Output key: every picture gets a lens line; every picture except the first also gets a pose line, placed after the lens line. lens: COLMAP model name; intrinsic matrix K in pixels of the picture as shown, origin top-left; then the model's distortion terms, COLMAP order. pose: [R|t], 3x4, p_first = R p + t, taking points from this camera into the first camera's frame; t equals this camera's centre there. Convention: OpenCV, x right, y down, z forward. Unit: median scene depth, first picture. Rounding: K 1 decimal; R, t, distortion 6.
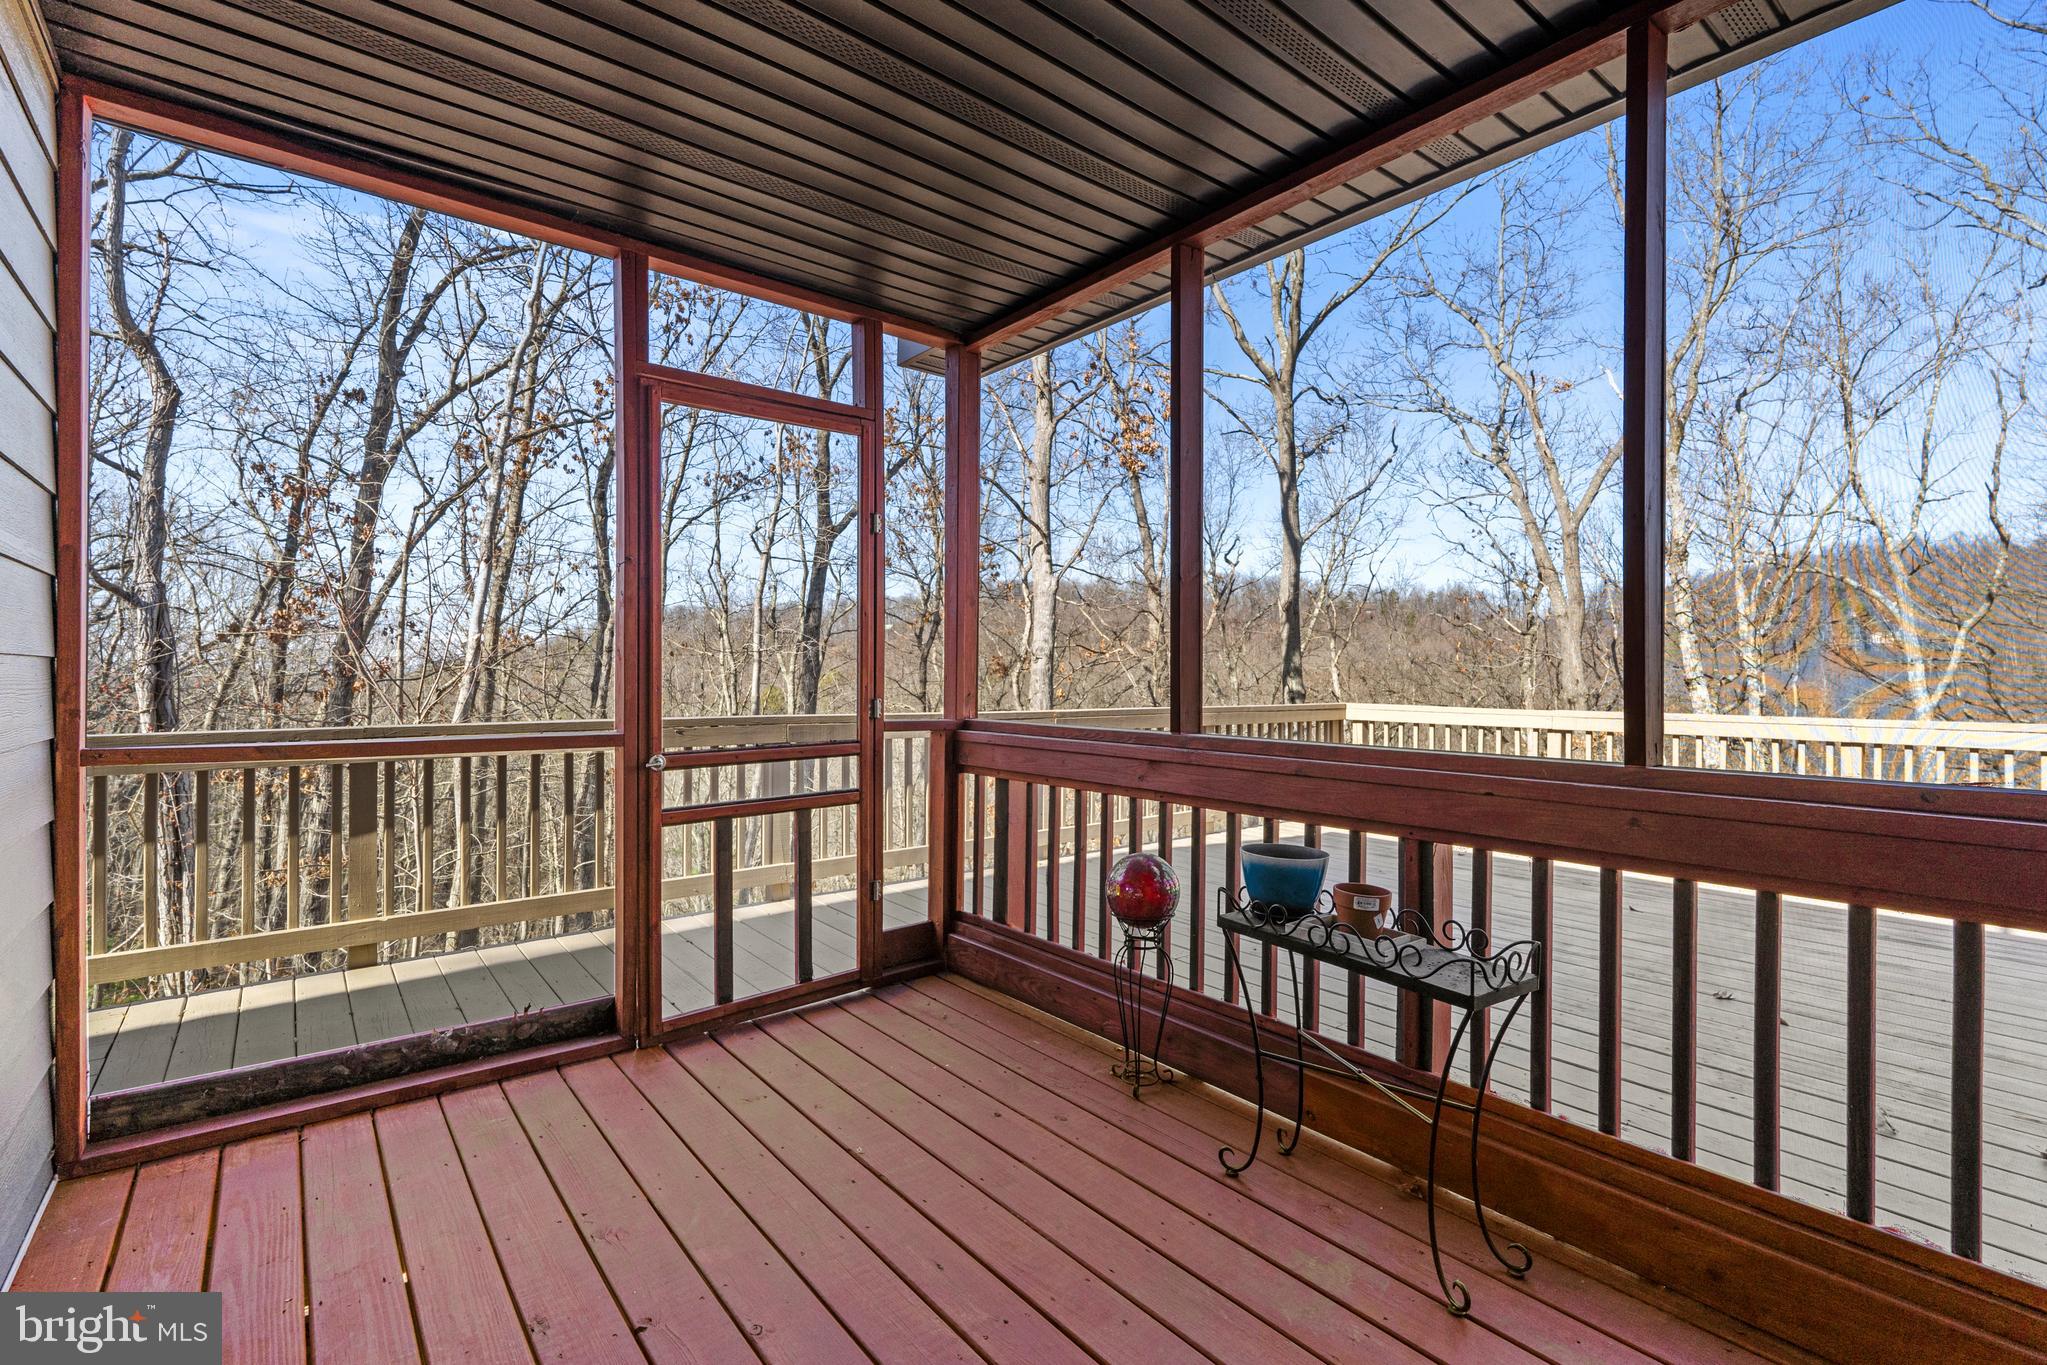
lens RADIAL K [[927.6, 0, 1028.8], [0, 927.6, 672.7], [0, 0, 1]] dist [-0.008038, 0.000873]
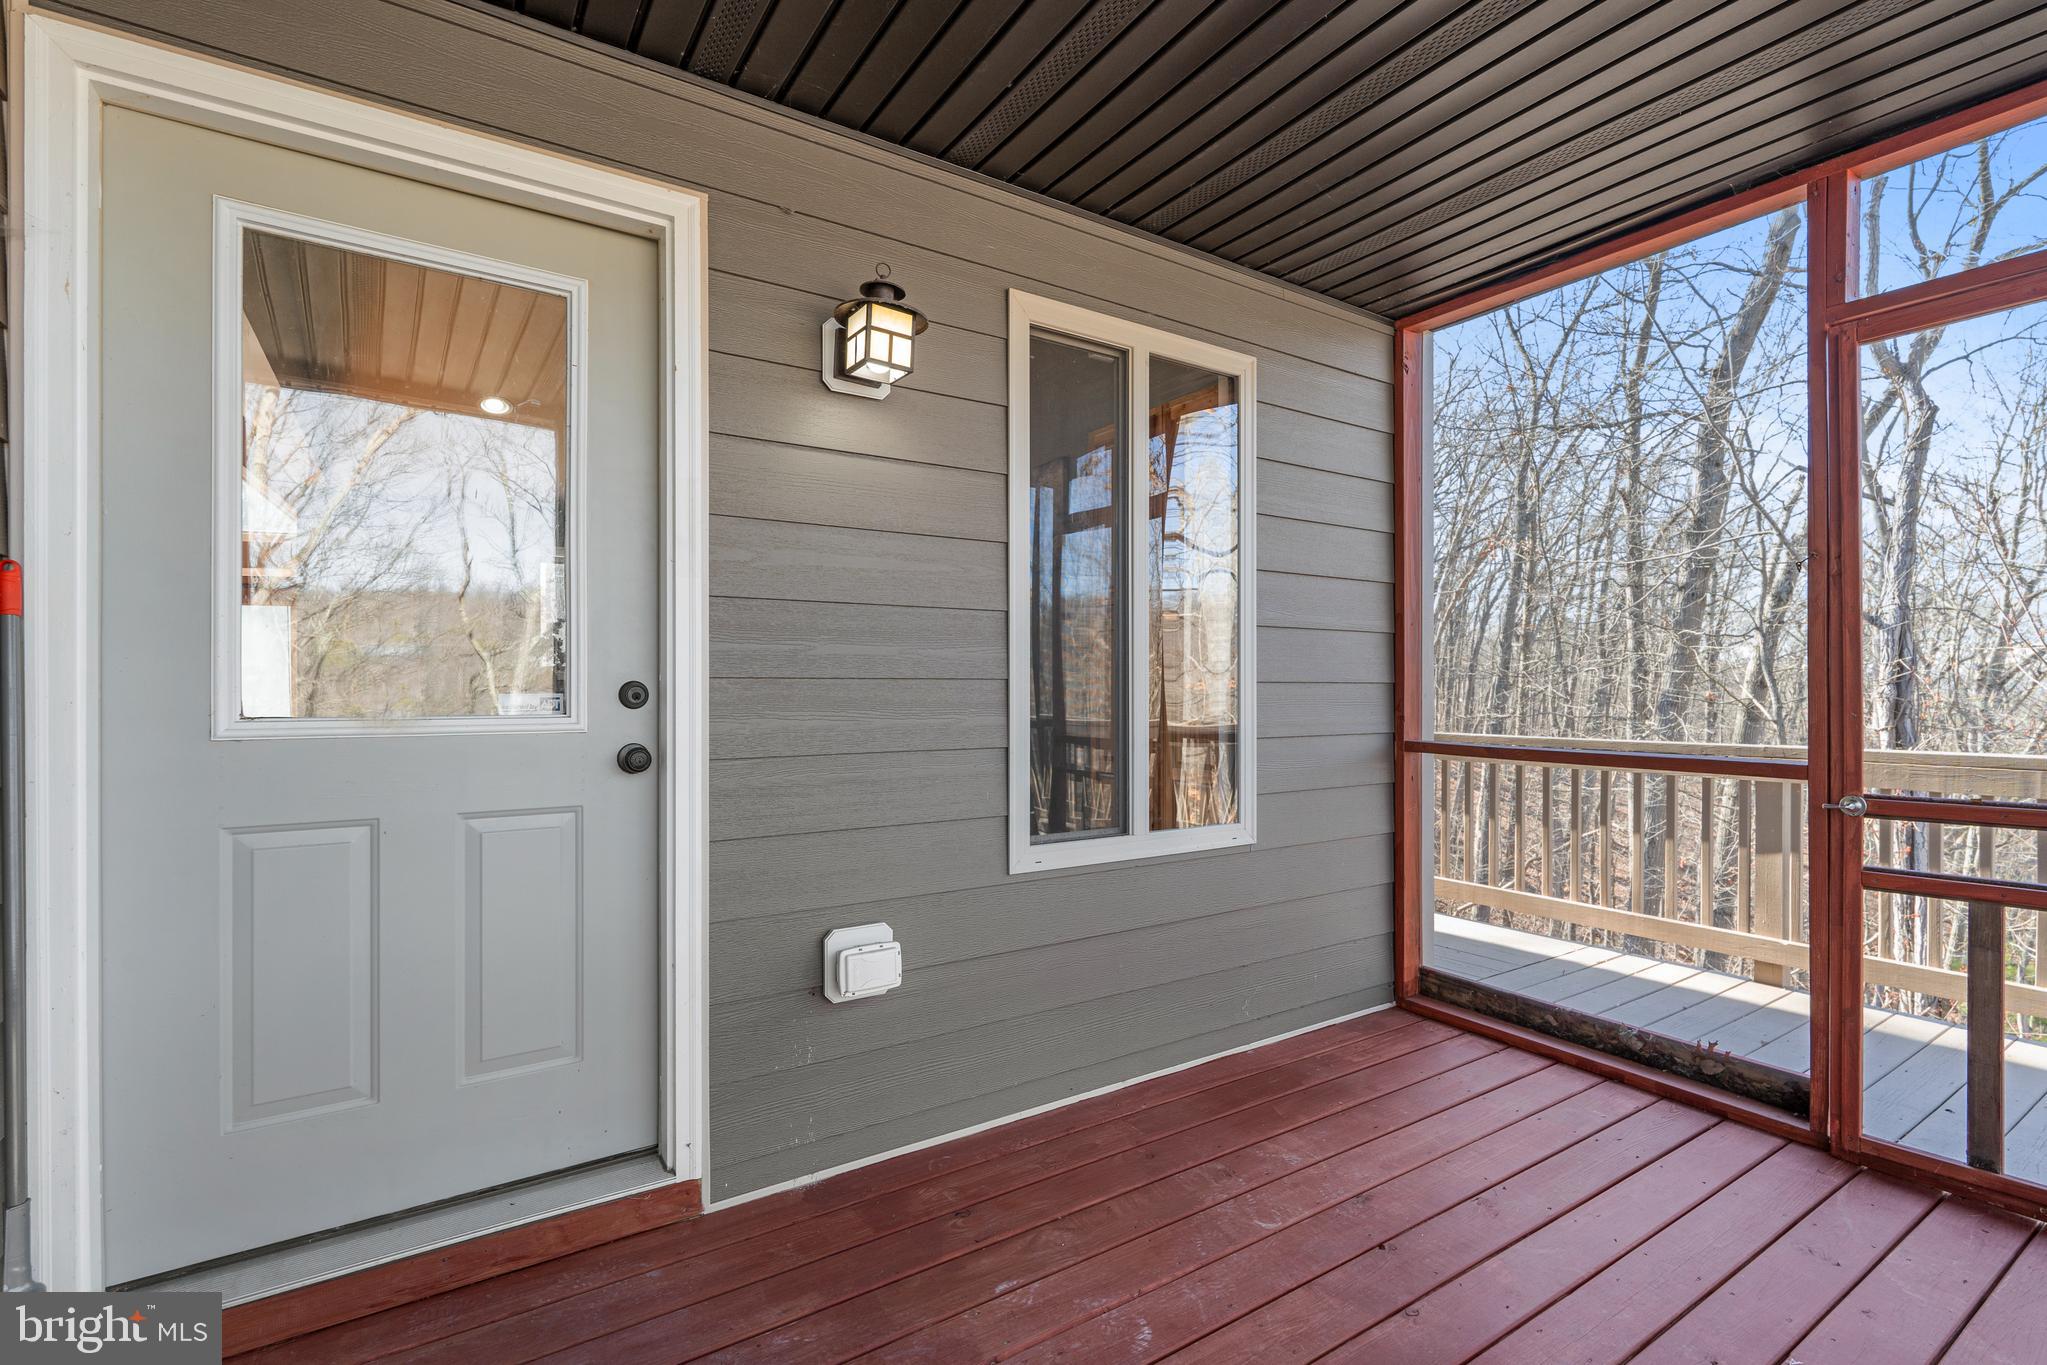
lens RADIAL K [[927.6, 0, 1027.3], [0, 927.6, 692.0], [0, 0, 1]] dist [-0.008038, 0.000873]
pose [[-0.100864, 0.001562, -0.994899, 0.461127], [-0.001766, 0.999997, 0.001749, 0.000000], [0.994899, 0.001933, -0.100861, 0.384383]]
